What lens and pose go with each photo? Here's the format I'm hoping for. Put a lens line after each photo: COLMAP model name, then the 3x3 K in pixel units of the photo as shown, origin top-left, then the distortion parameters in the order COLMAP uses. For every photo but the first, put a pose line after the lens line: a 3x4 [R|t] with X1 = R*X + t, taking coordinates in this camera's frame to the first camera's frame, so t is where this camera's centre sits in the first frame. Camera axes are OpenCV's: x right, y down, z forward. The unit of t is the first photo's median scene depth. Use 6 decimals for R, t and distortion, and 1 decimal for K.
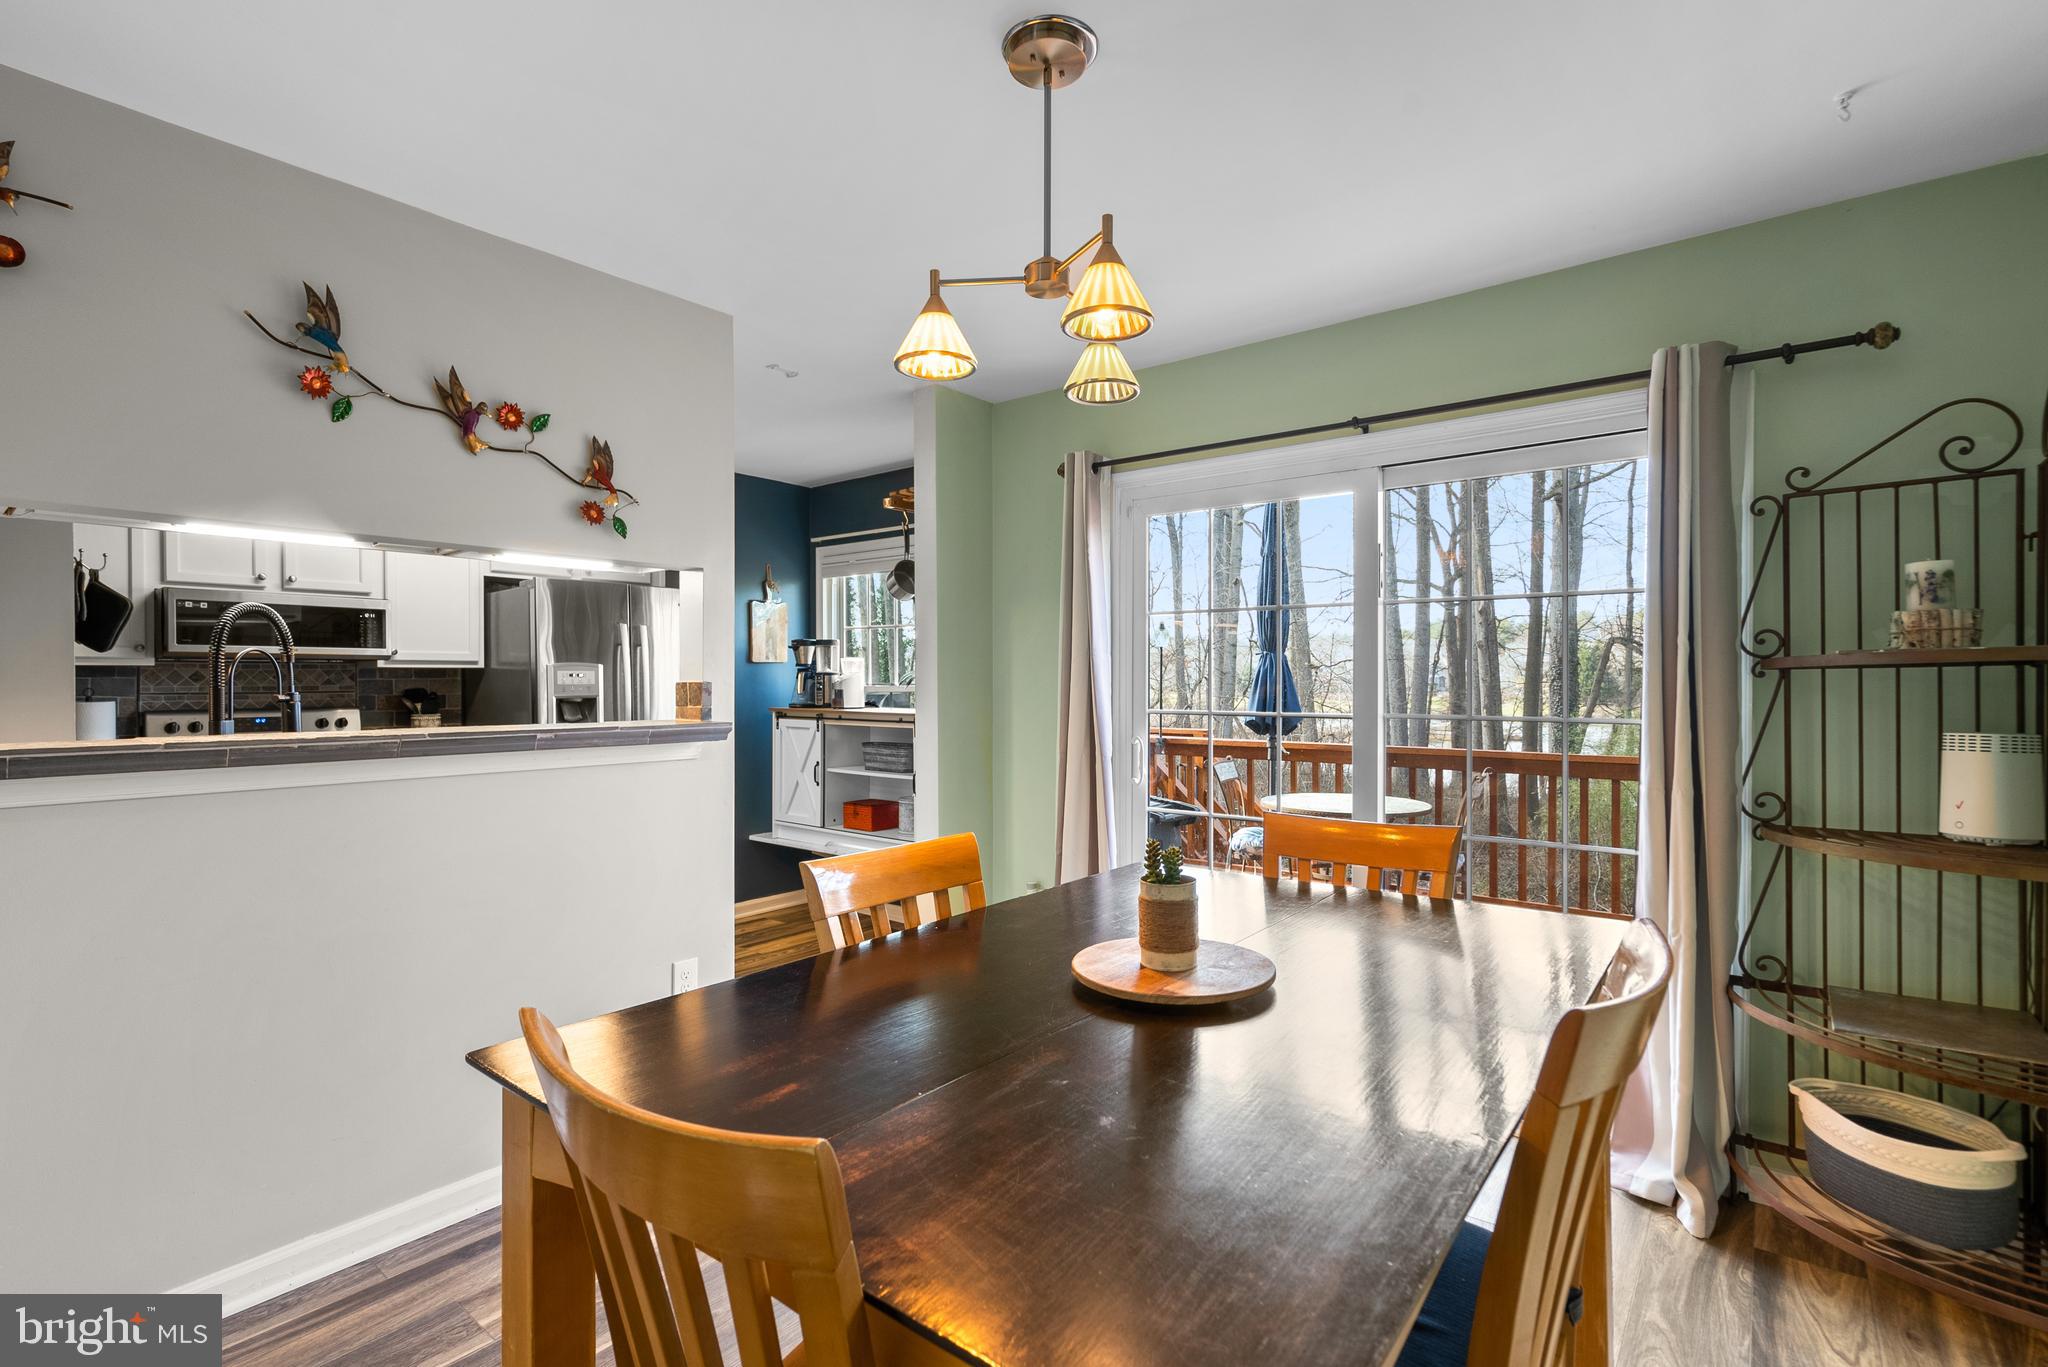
lens RADIAL K [[938.8, 0, 1024.0], [0, 938.8, 683.5], [0, 0, 1]] dist [0.010603, 0.000183]
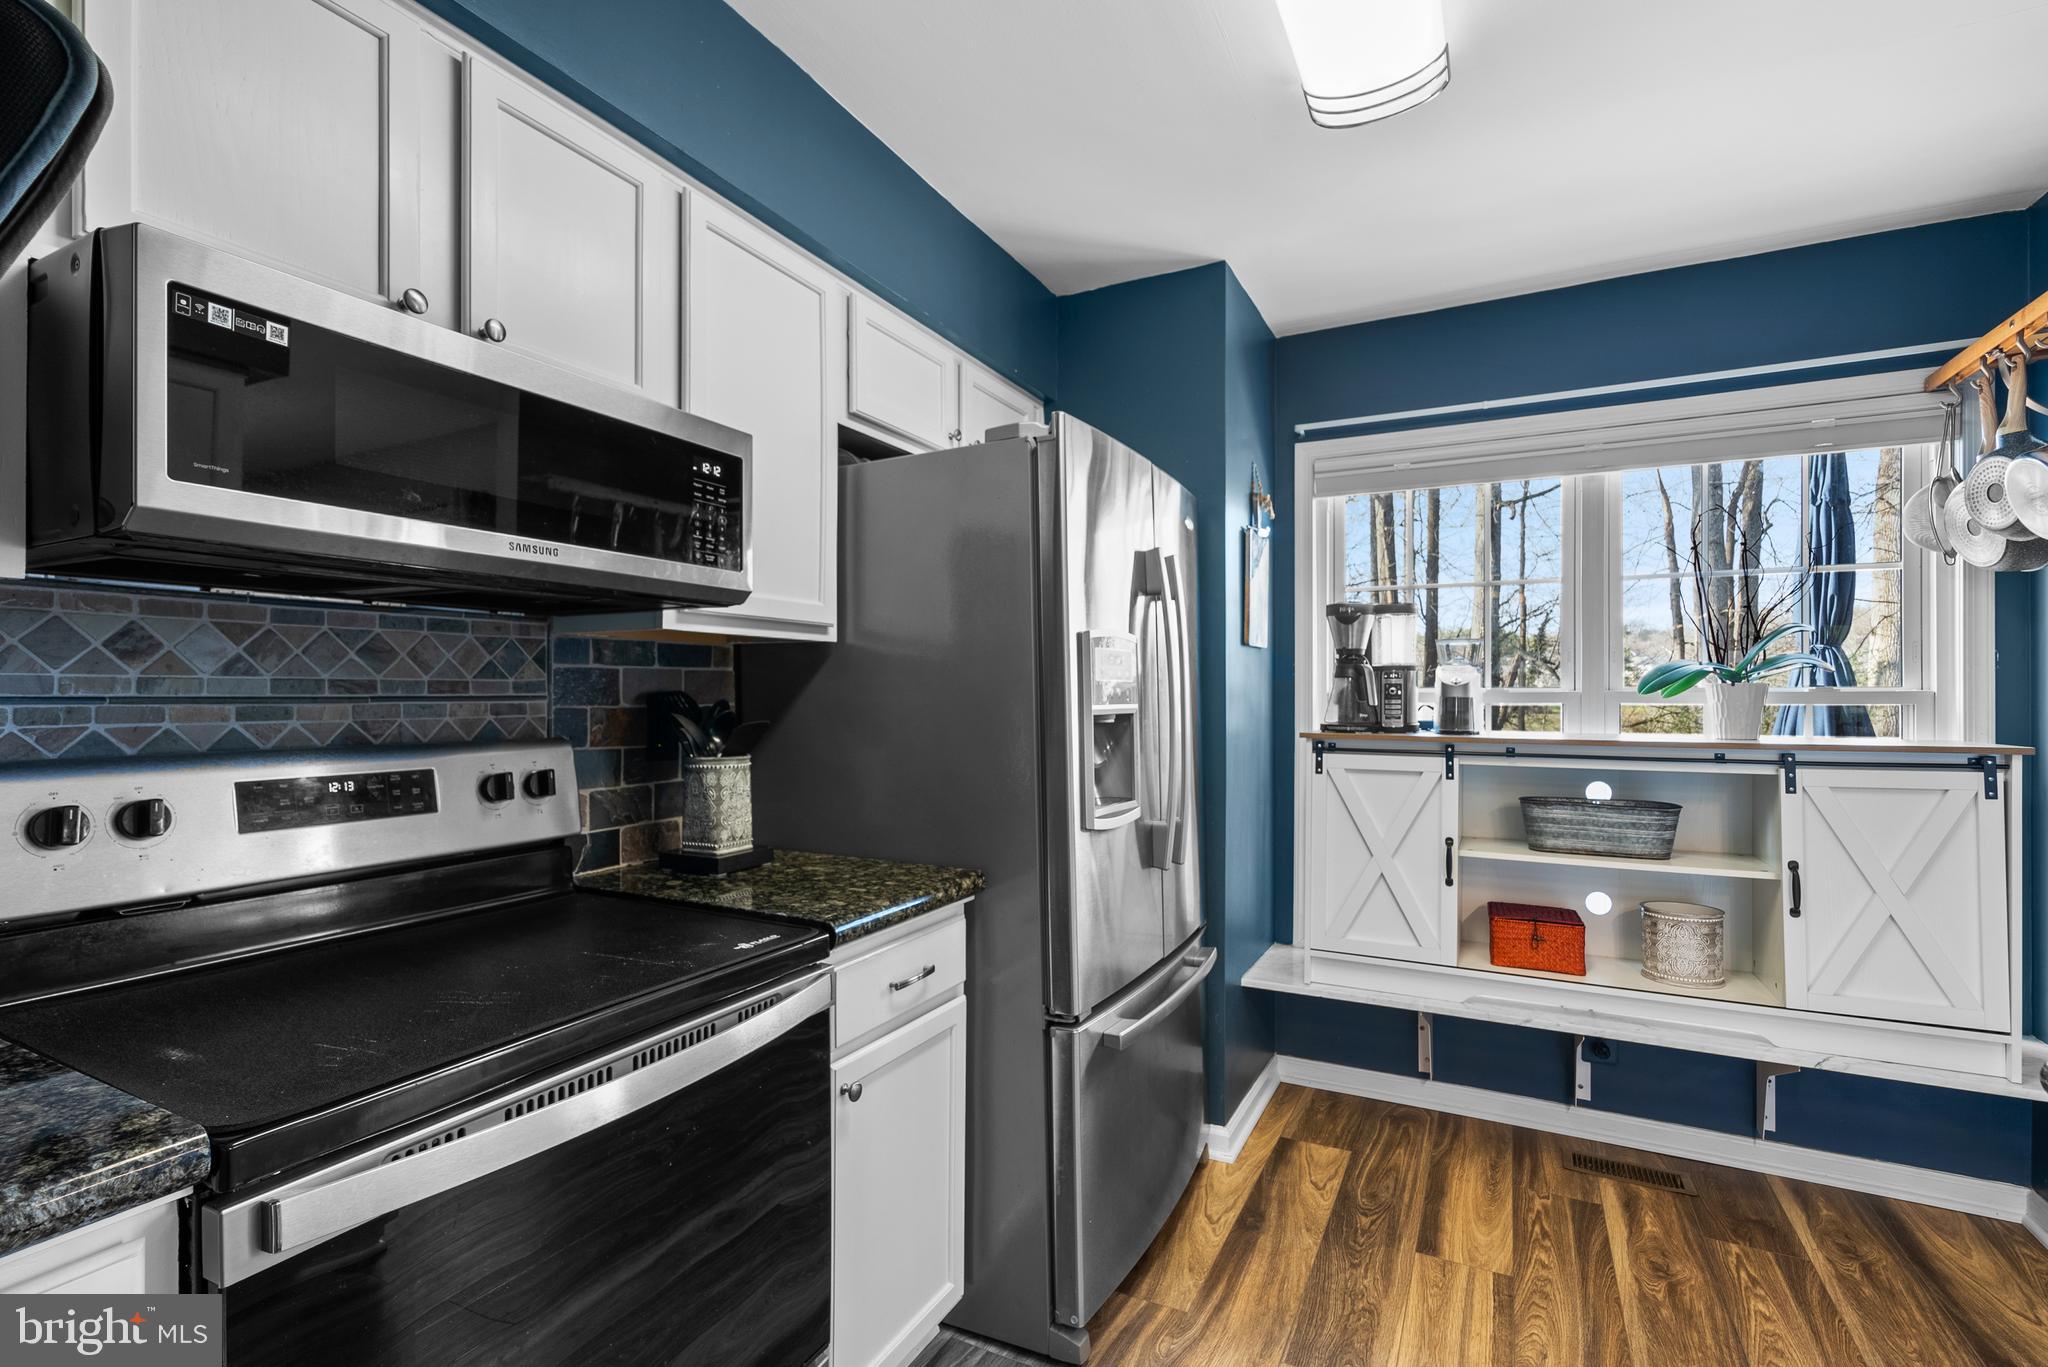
lens RADIAL K [[938.3, 0, 1022.3], [0, 938.3, 694.6], [0, 0, 1]] dist [-0.002569, 0.000200]
pose [[0.979344, 0.002145, 0.202192, -0.579721], [-0.000637, 0.999971, -0.007524, 0.009665], [-0.202202, 0.007240, 0.979317, 0.578640]]
